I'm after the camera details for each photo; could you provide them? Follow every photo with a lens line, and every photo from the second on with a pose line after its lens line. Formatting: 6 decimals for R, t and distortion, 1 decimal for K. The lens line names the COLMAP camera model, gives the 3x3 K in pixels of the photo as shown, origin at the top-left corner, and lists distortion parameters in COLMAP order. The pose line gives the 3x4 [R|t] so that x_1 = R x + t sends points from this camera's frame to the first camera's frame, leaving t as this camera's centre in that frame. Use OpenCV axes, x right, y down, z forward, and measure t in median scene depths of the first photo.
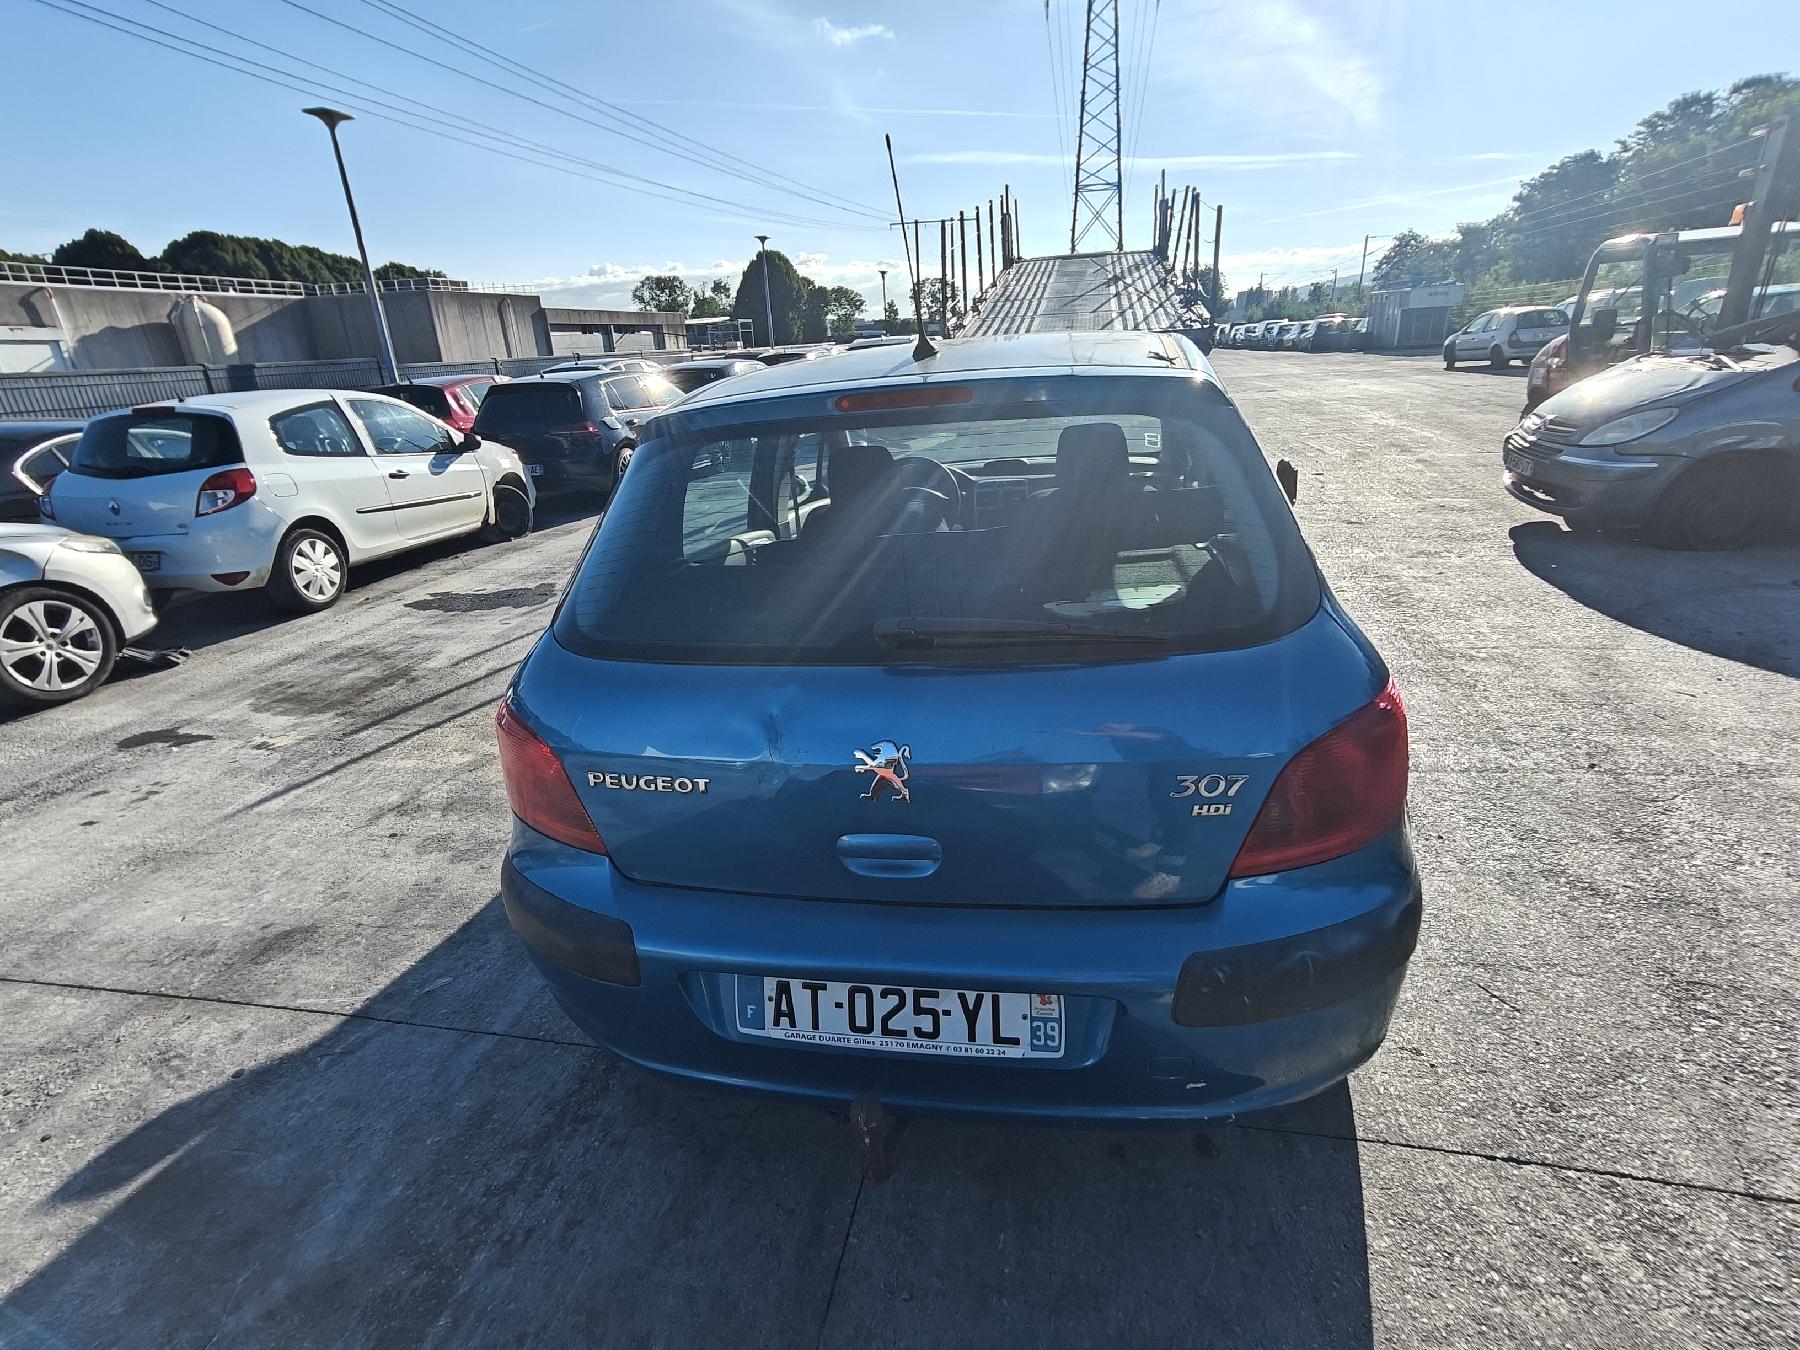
lens RADIAL K [[888.6, 0, 885.1], [0, 888.6, 664.3], [0, 0, 1]] dist [-0.012305, 0.016602]
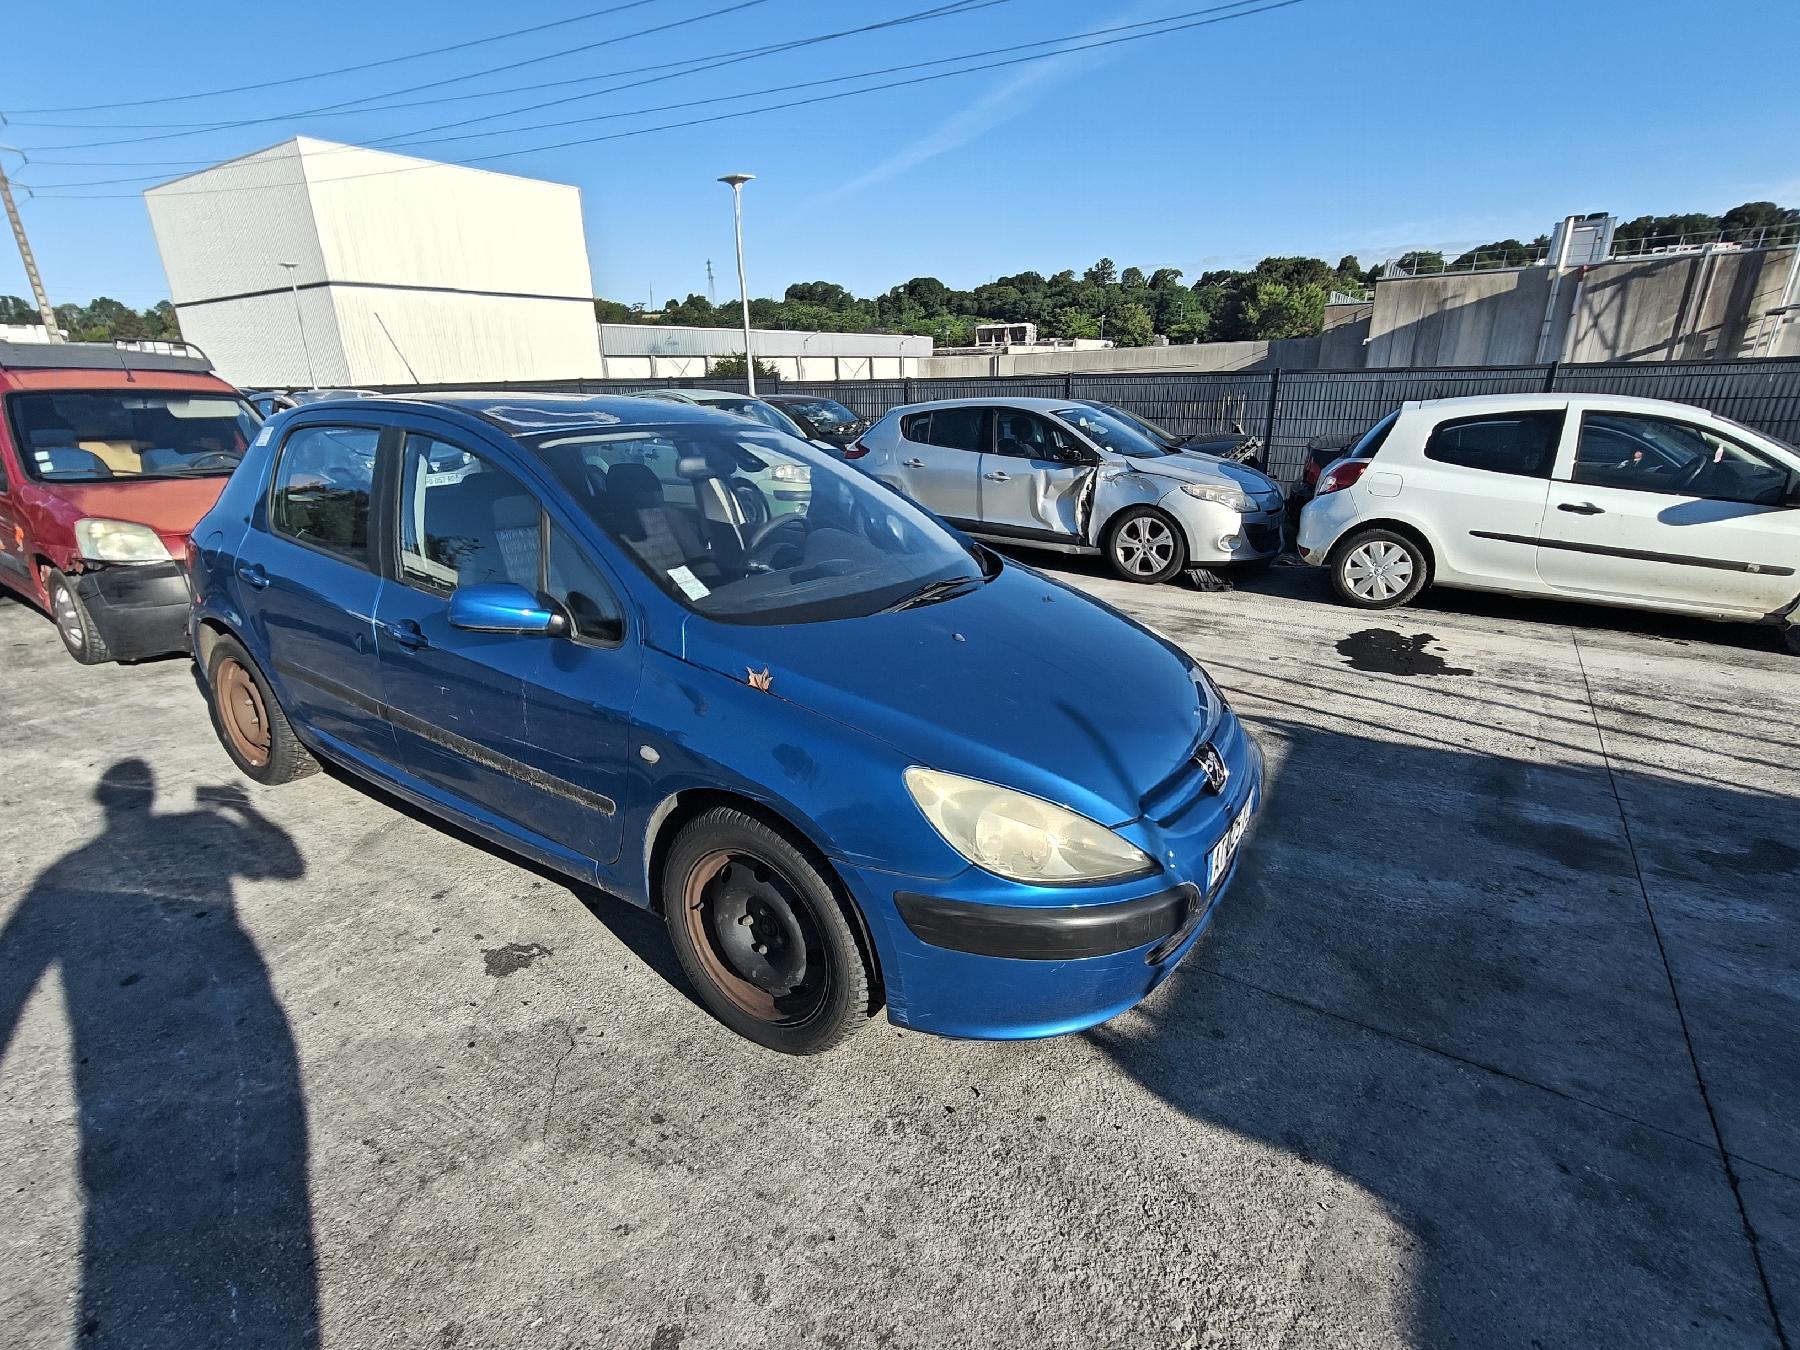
lens RADIAL K [[888.6, 0, 874.3], [0, 888.6, 659.5], [0, 0, 1]] dist [-0.012305, 0.016602]
pose [[-0.372424, 0.329549, -0.867581, 0.422344], [-0.287720, 0.847772, 0.445534, -0.267922], [0.882336, 0.415549, -0.220913, 0.663288]]
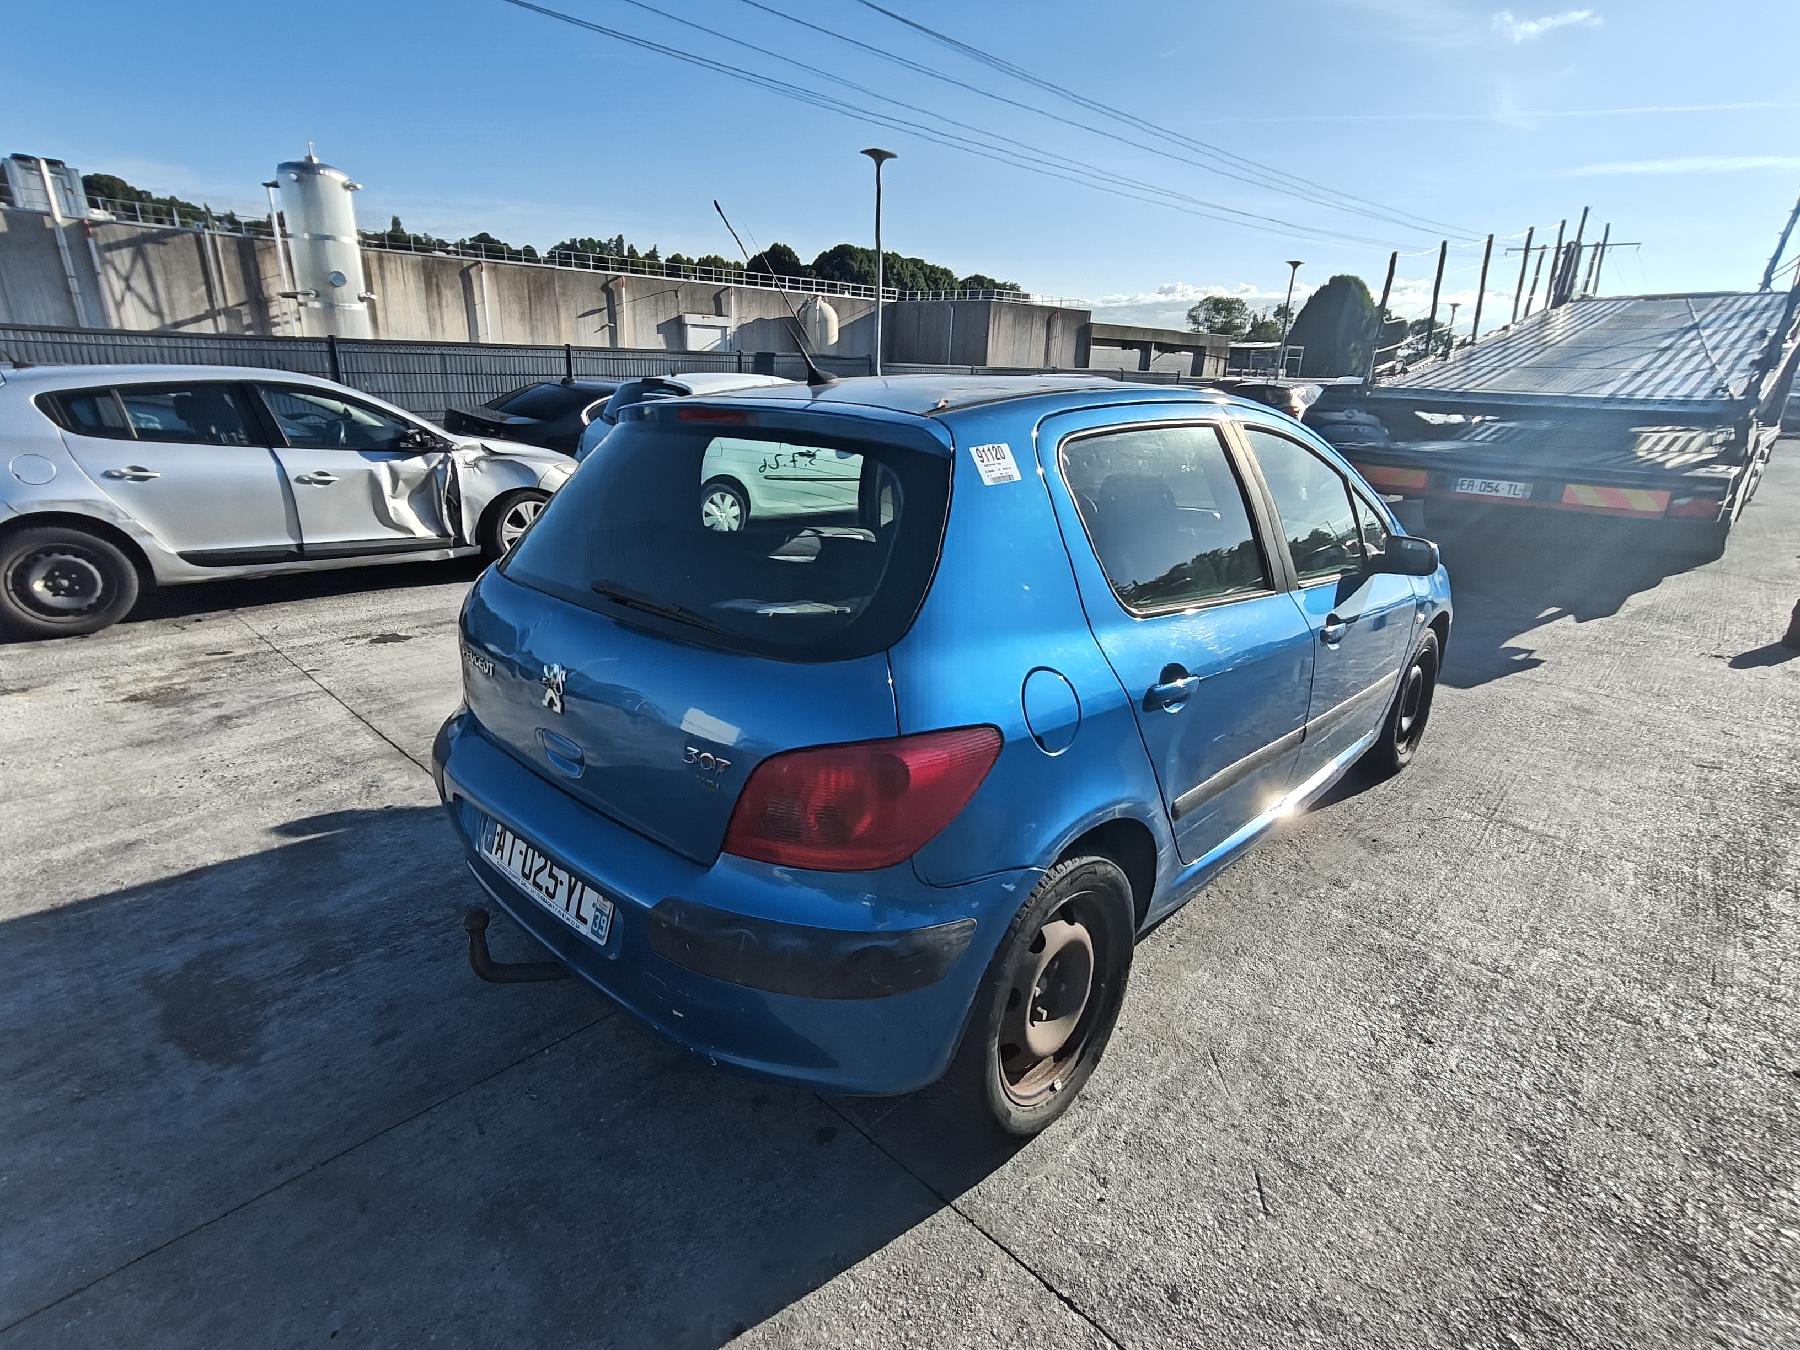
lens RADIAL K [[888.6, 0, 896.2], [0, 888.6, 671.5], [0, 0, 1]] dist [-0.012305, 0.016602]
pose [[0.847997, 0.245224, -0.469859, 0.195534], [-0.250455, 0.966703, 0.052514, -0.018353], [0.467091, 0.073147, 0.881178, 0.012793]]
